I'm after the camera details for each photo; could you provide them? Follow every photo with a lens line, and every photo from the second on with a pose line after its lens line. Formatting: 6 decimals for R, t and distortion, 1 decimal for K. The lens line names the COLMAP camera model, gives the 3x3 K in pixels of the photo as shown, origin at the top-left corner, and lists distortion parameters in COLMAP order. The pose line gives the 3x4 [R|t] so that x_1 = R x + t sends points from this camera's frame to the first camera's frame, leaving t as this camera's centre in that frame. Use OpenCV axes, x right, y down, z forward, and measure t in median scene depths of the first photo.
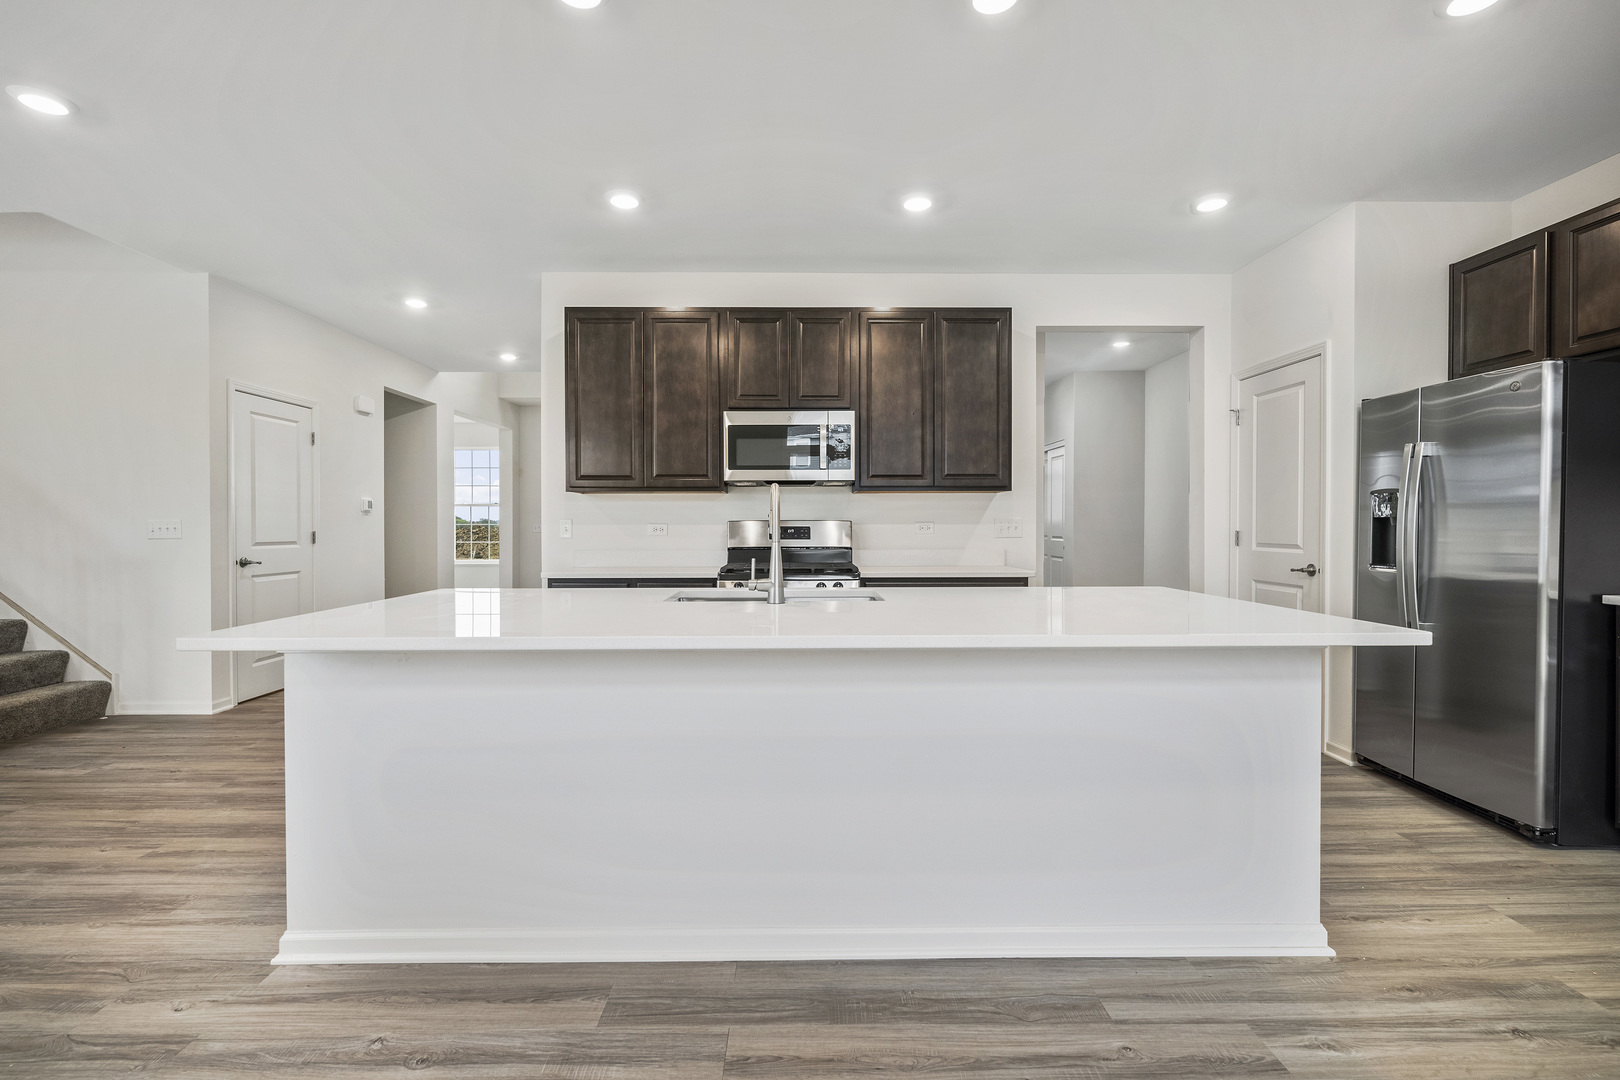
lens RADIAL K [[735.2, 0, 804.4], [0, 735.2, 533.7], [0, 0, 1]] dist [-0.001090, 0.000219]
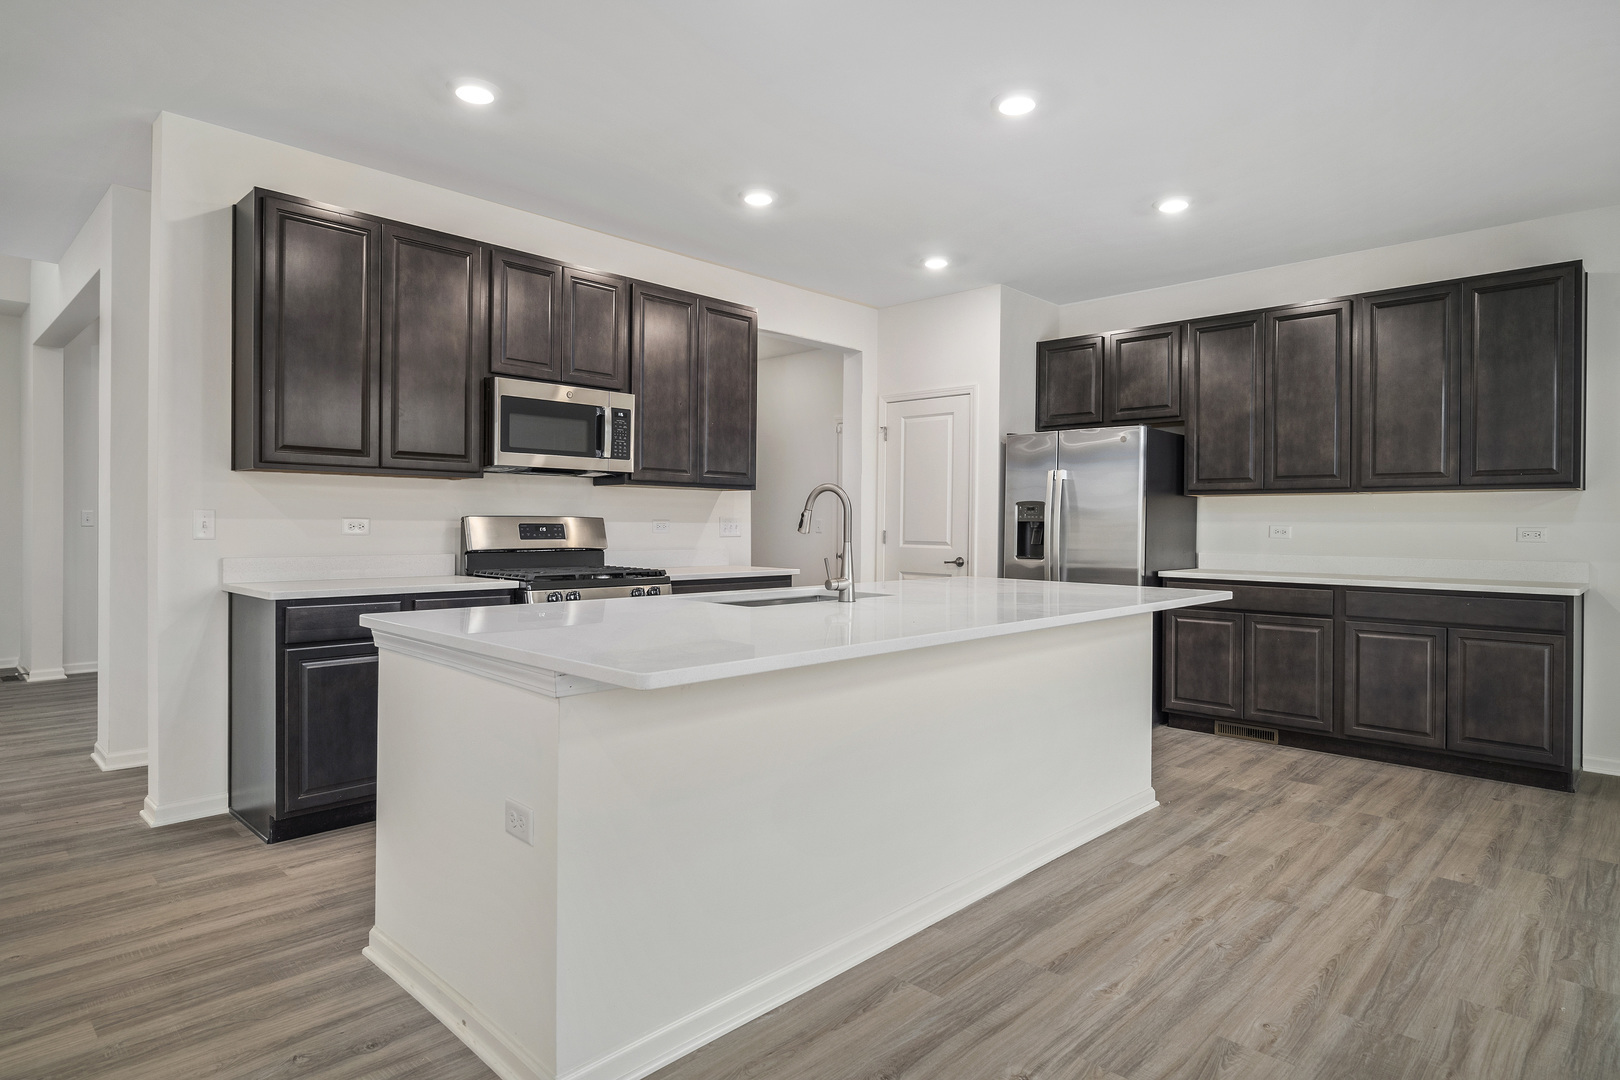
lens RADIAL K [[881.3, 0, 811.3], [0, 881.3, 531.8], [0, 0, 1]] dist [-0.000225, 0.000306]
pose [[0.708725, 0.002298, 0.705481, -0.558252], [-0.002350, 0.999997, -0.000896, -0.000631], [-0.705481, -0.001023, 0.708728, 0.097423]]
